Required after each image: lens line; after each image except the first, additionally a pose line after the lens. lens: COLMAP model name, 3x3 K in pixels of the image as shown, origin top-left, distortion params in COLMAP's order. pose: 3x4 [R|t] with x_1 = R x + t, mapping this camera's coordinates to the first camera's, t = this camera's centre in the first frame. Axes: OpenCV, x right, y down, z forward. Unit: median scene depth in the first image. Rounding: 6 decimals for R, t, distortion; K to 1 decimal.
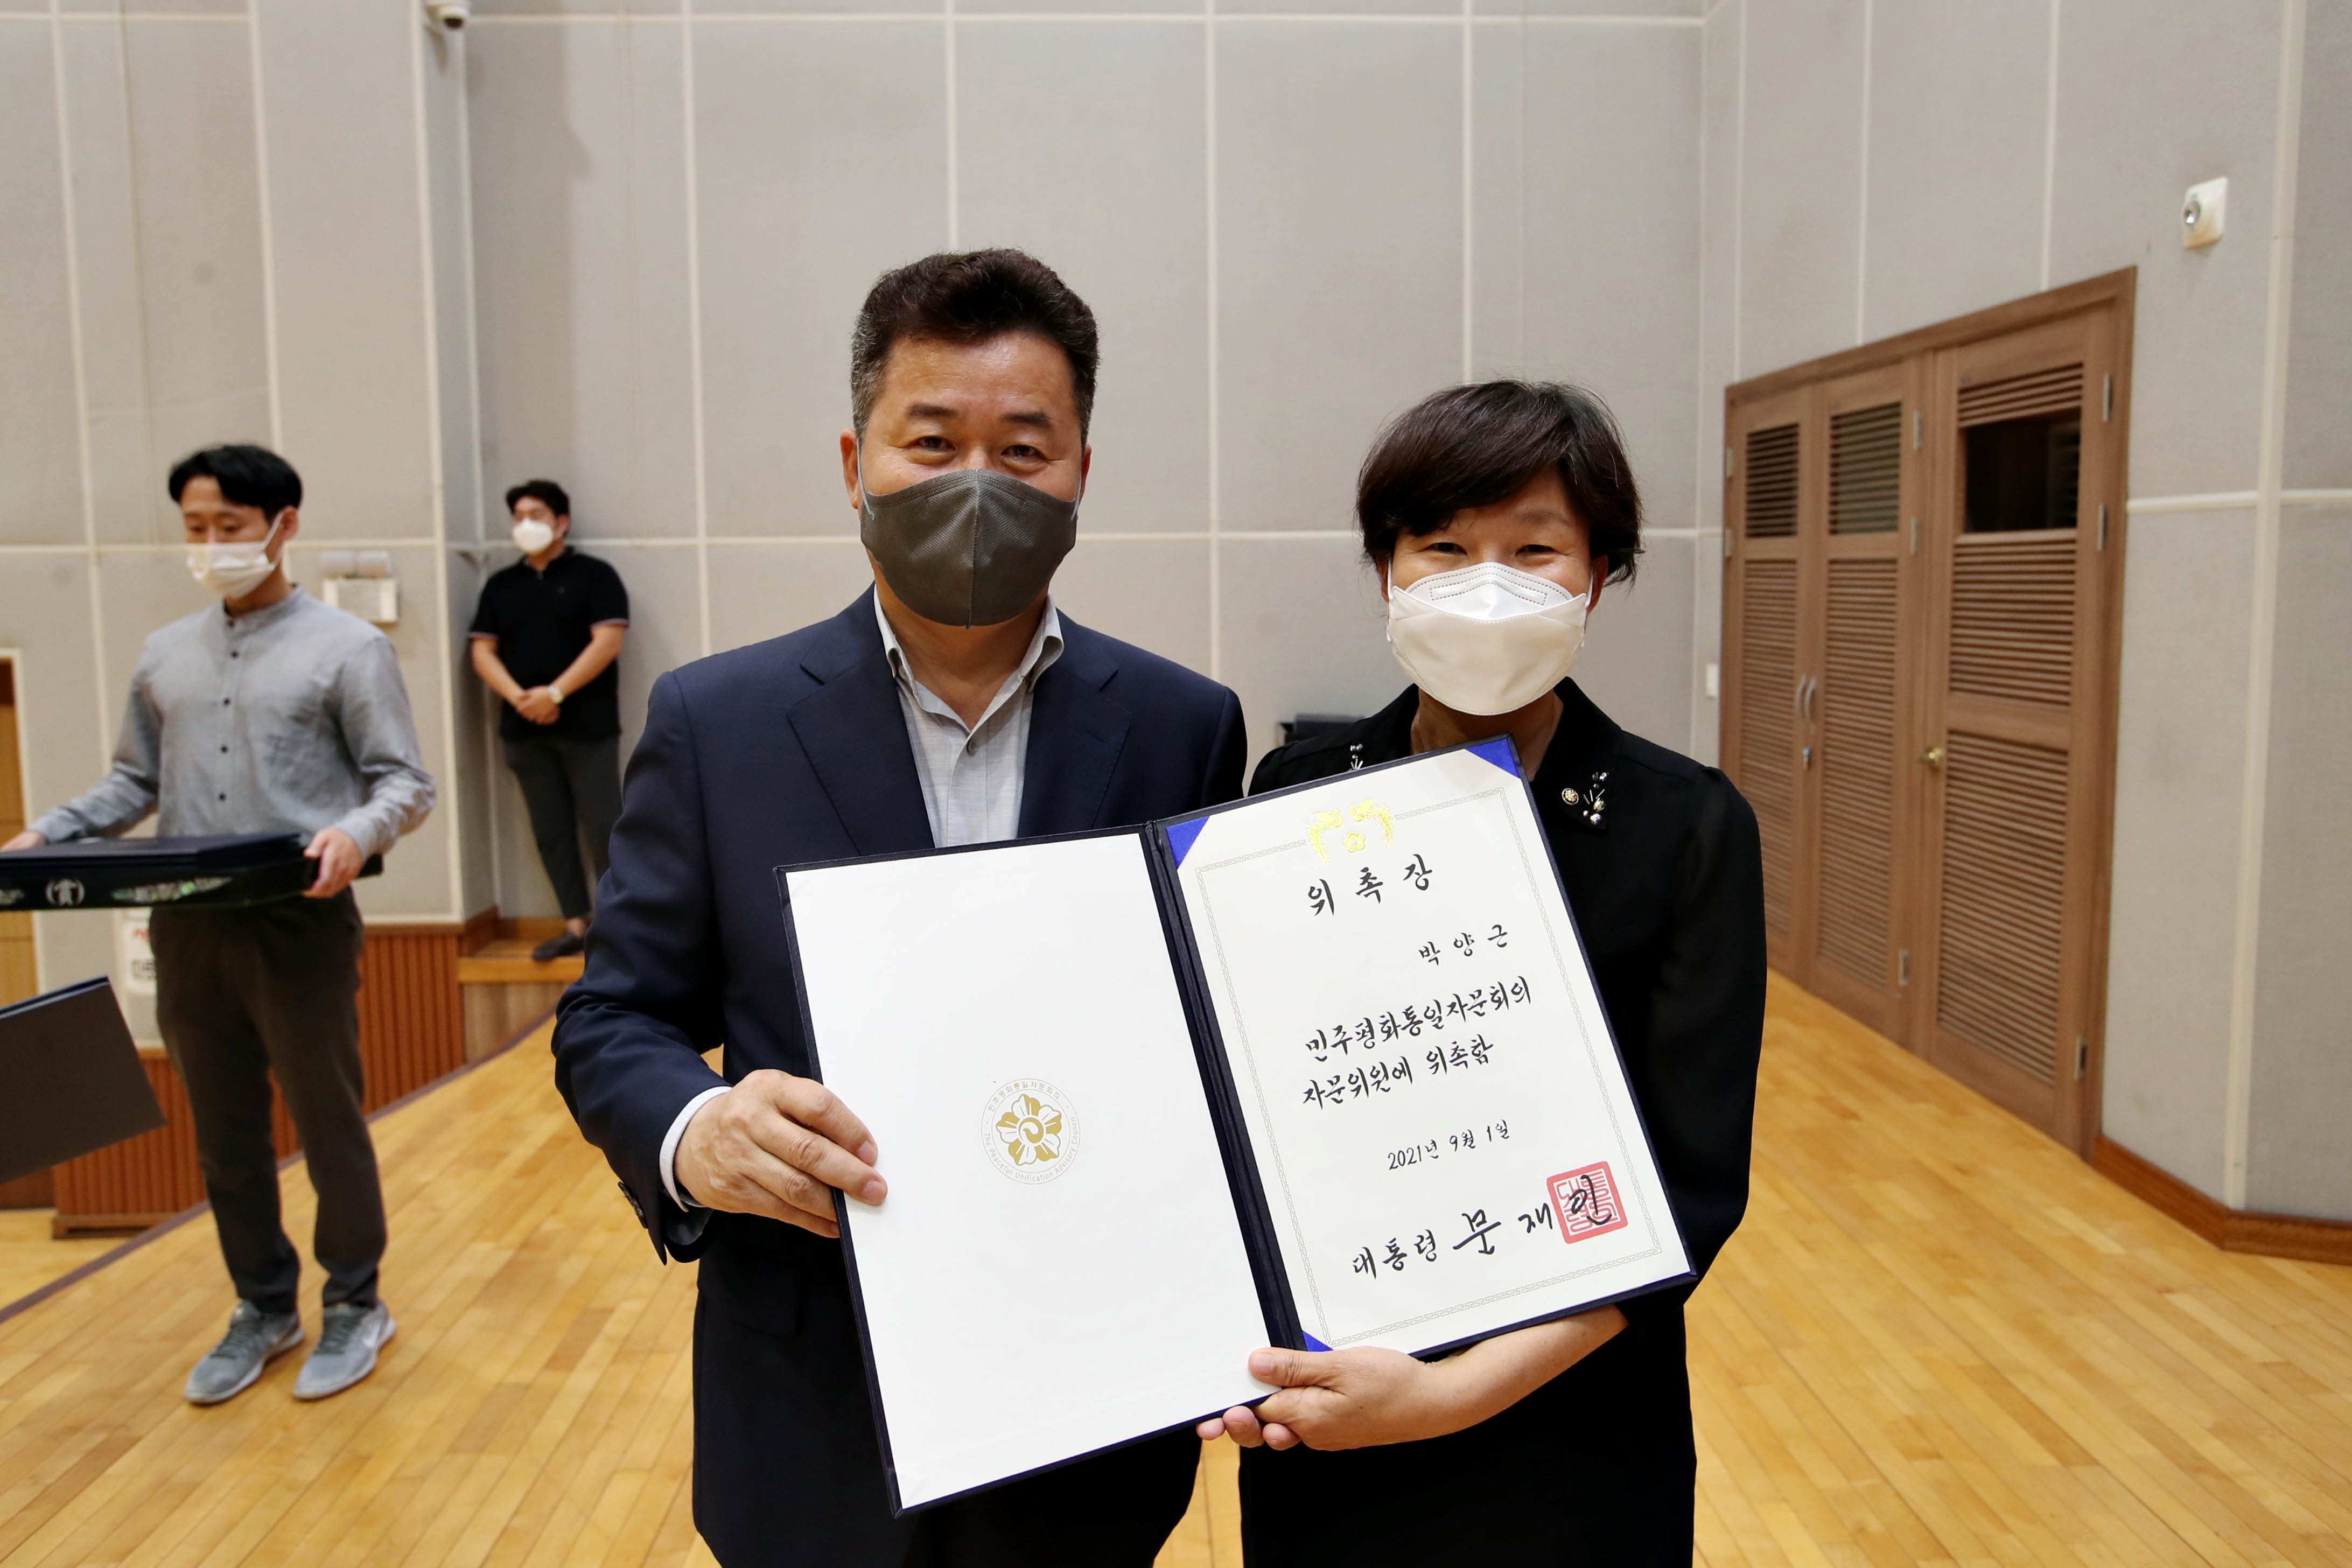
lens RADIAL K [[1539.8, 0, 1179.8], [0, 1539.8, 688.1], [0, 0, 1]] dist [0.000361, 0.004085]
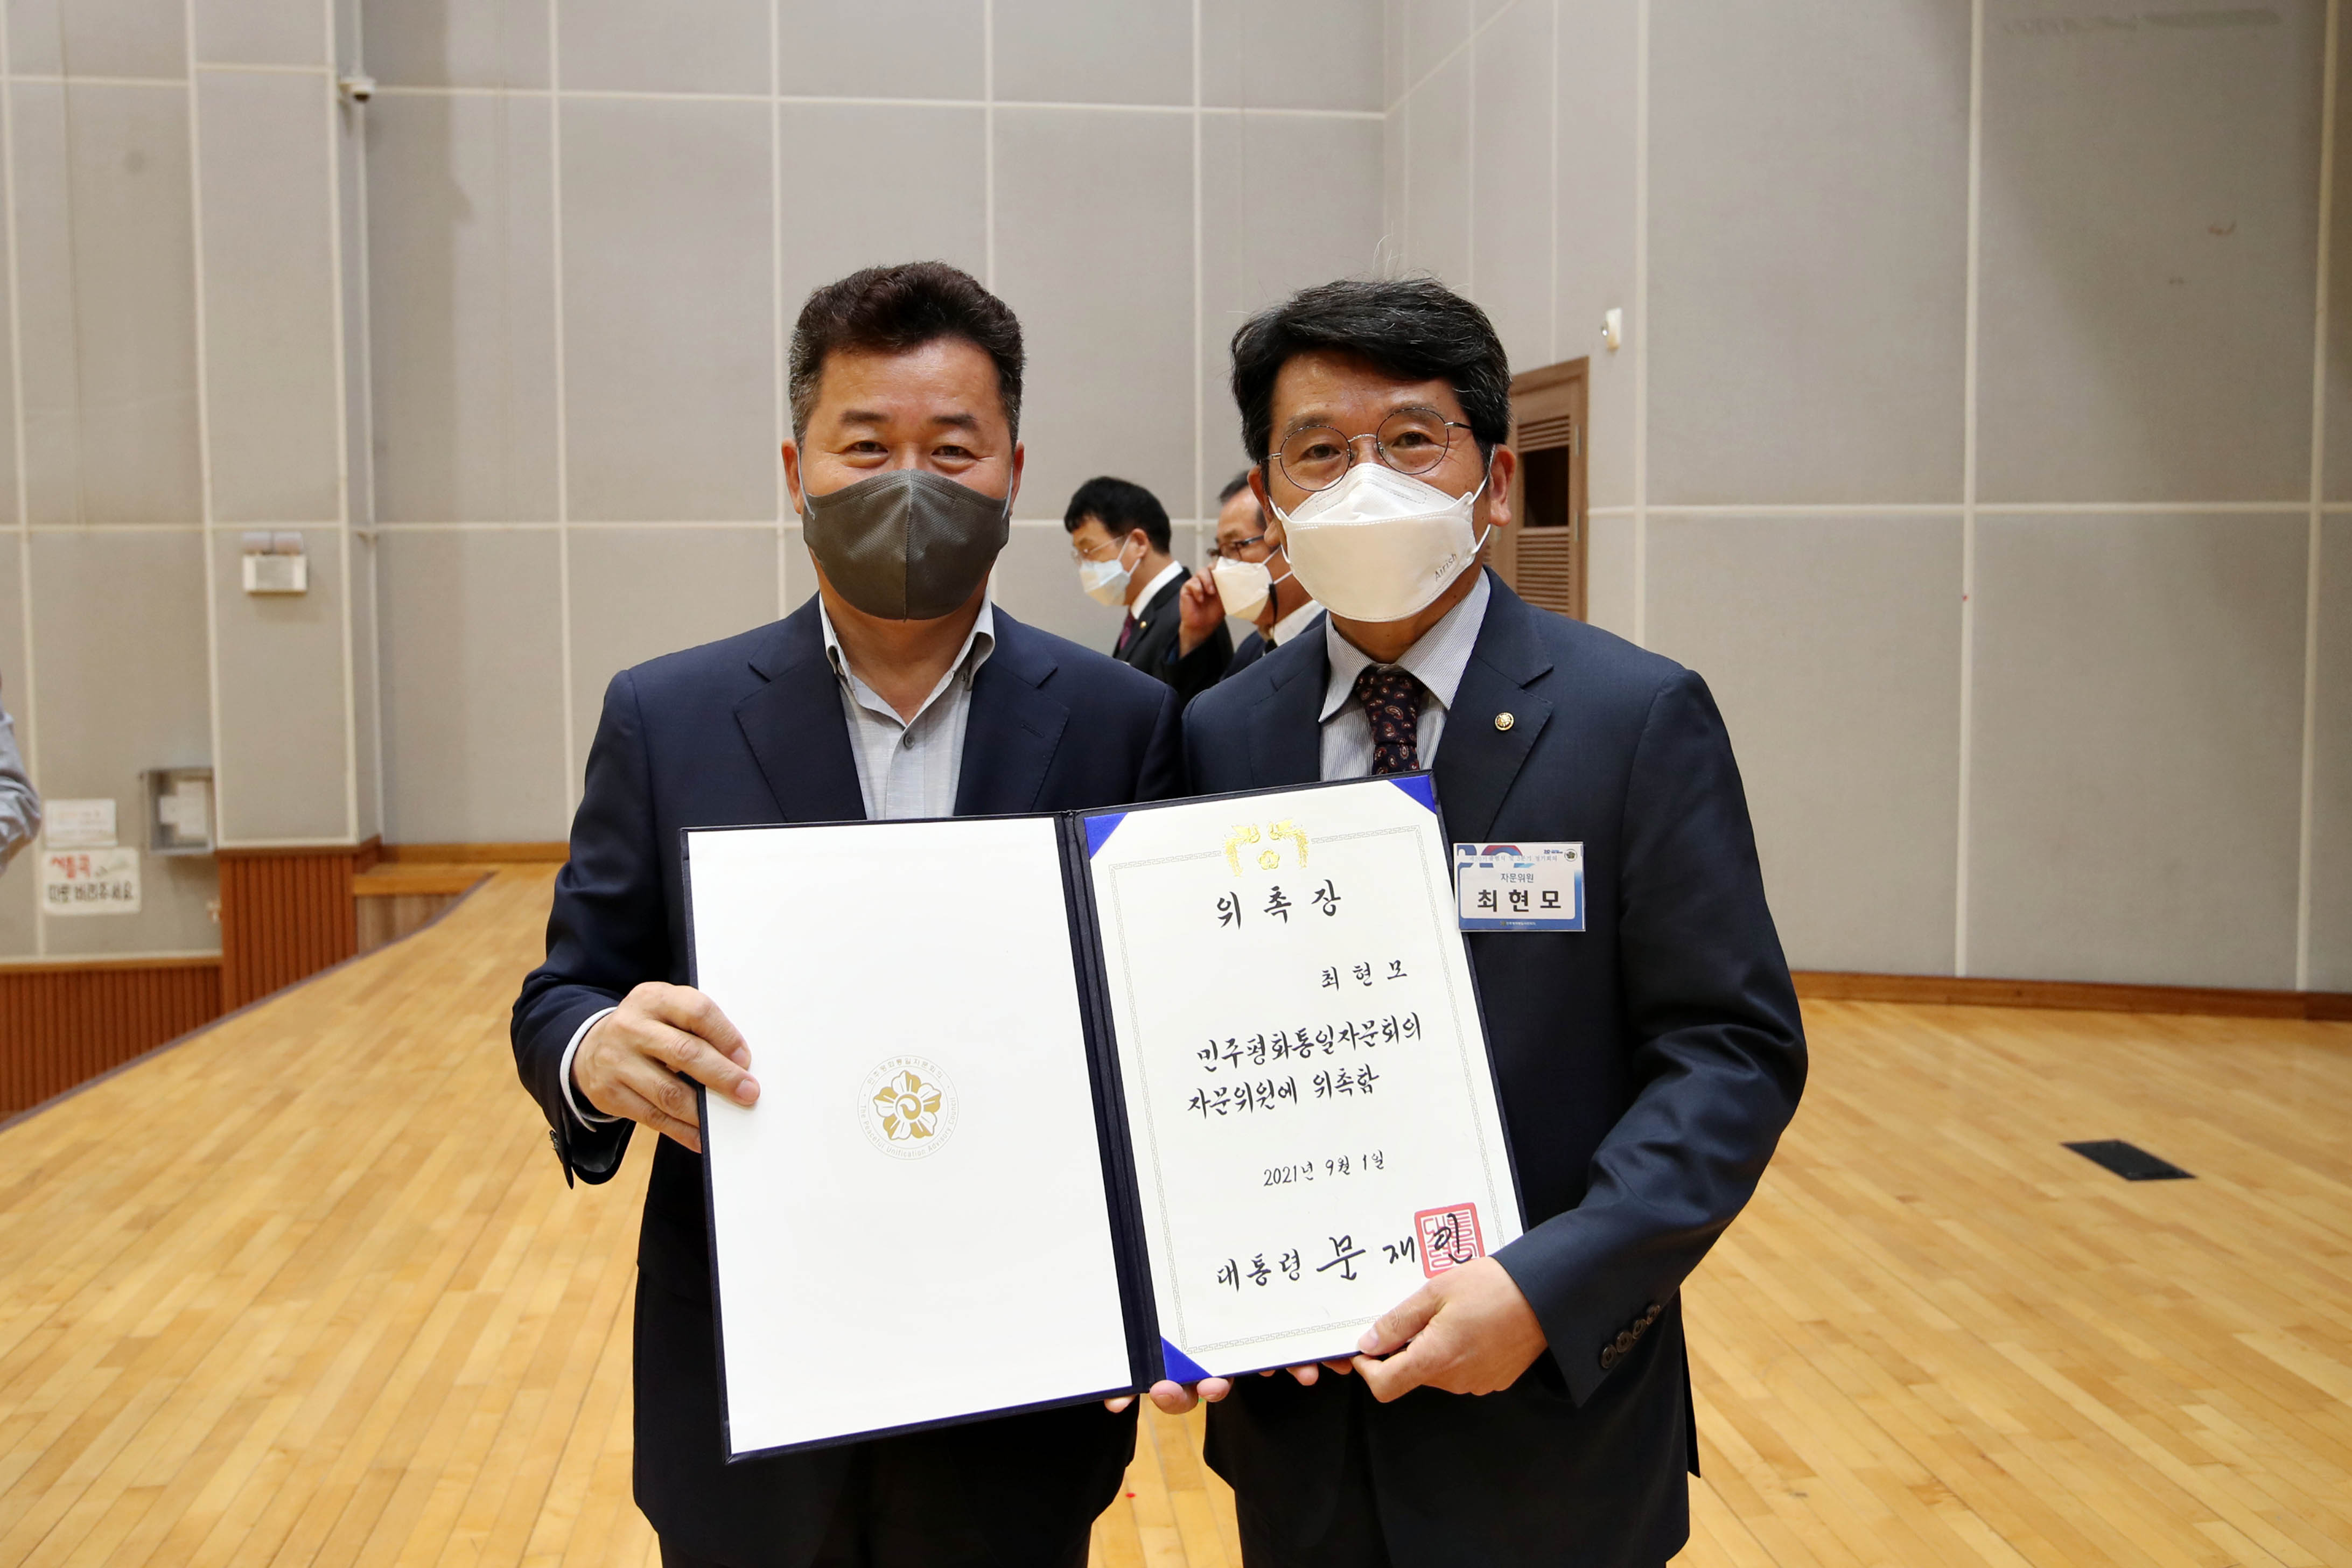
lens RADIAL K [[1890.7, 0, 1165.9], [0, 1890.7, 647.0], [0, 0, 1]] dist [-0.023047, 0.043234]
pose [[0.995321, -0.000256, 0.096622, 0.014624], [0.002543, 0.999719, -0.023552, 0.036863], [-0.096589, 0.023688, 0.995042, -0.523758]]
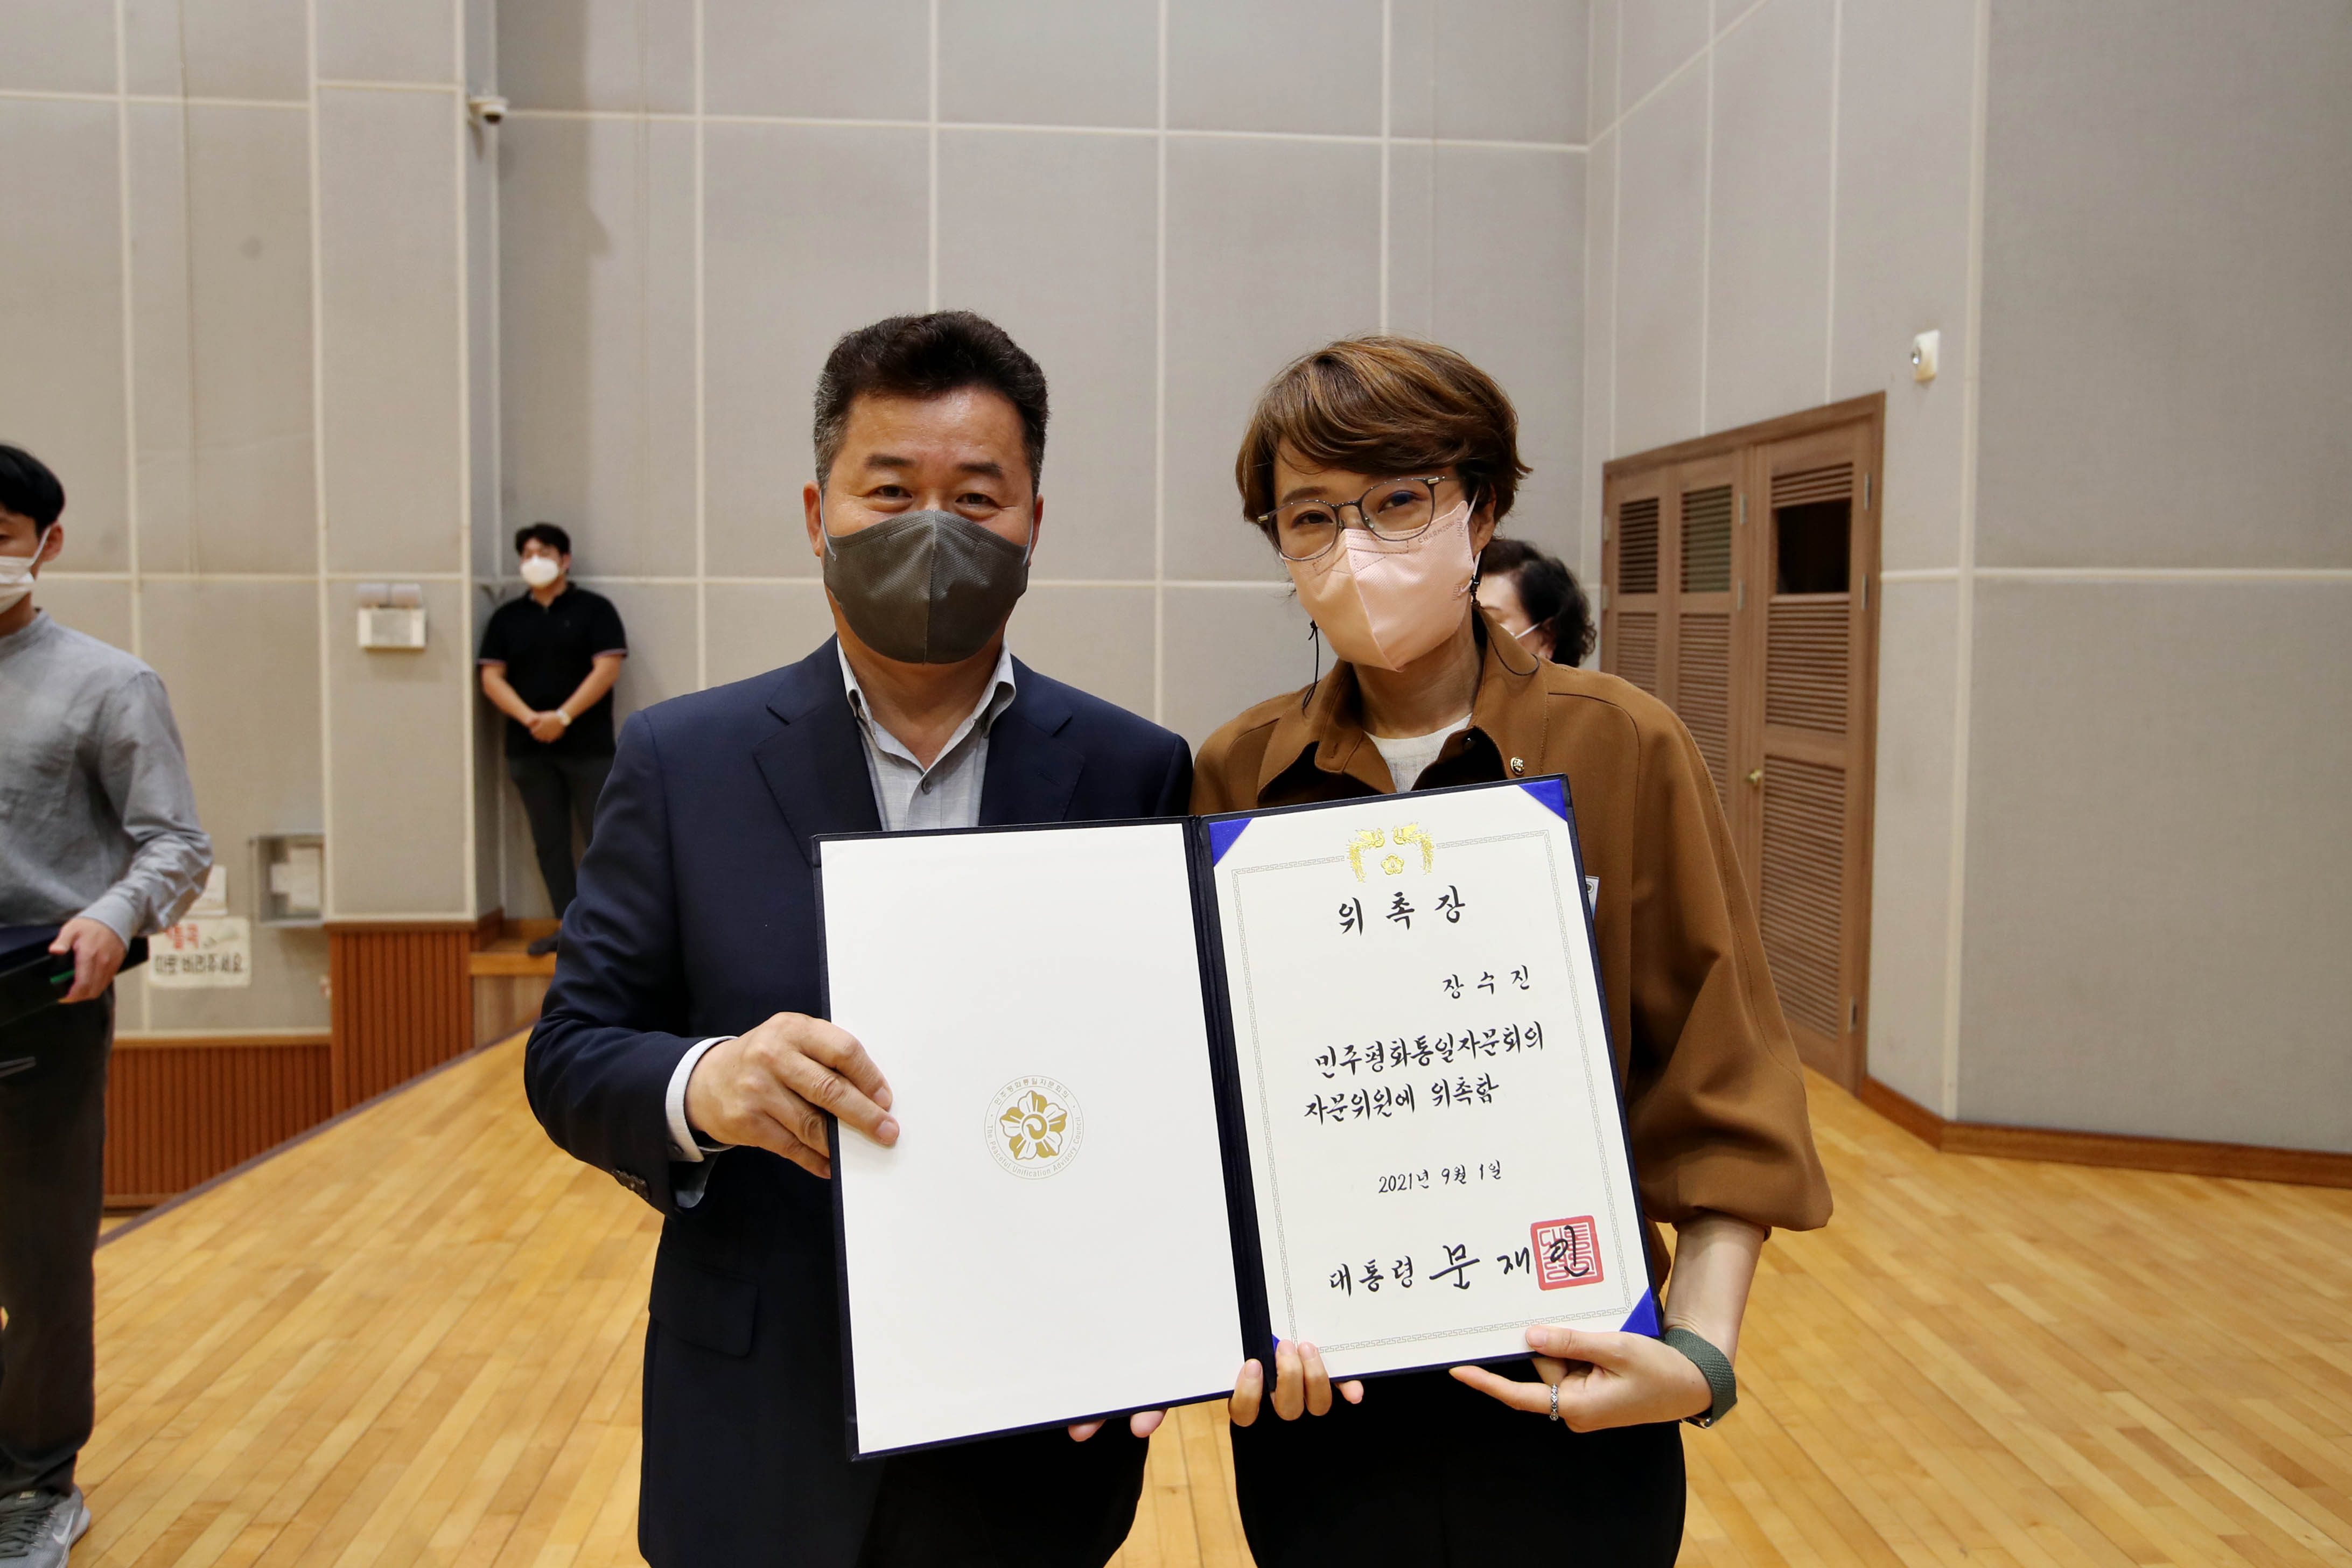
lens RADIAL K [[1641.0, 0, 1192.0], [0, 1641.0, 685.6], [0, 0, 1]] dist [-0.022078, 0.039866]
pose [[0.998463, 0.014714, 0.053436, -0.017910], [-0.012992, 0.999390, -0.032429, 0.015639], [-0.053881, 0.031685, 0.998045, -0.210018]]
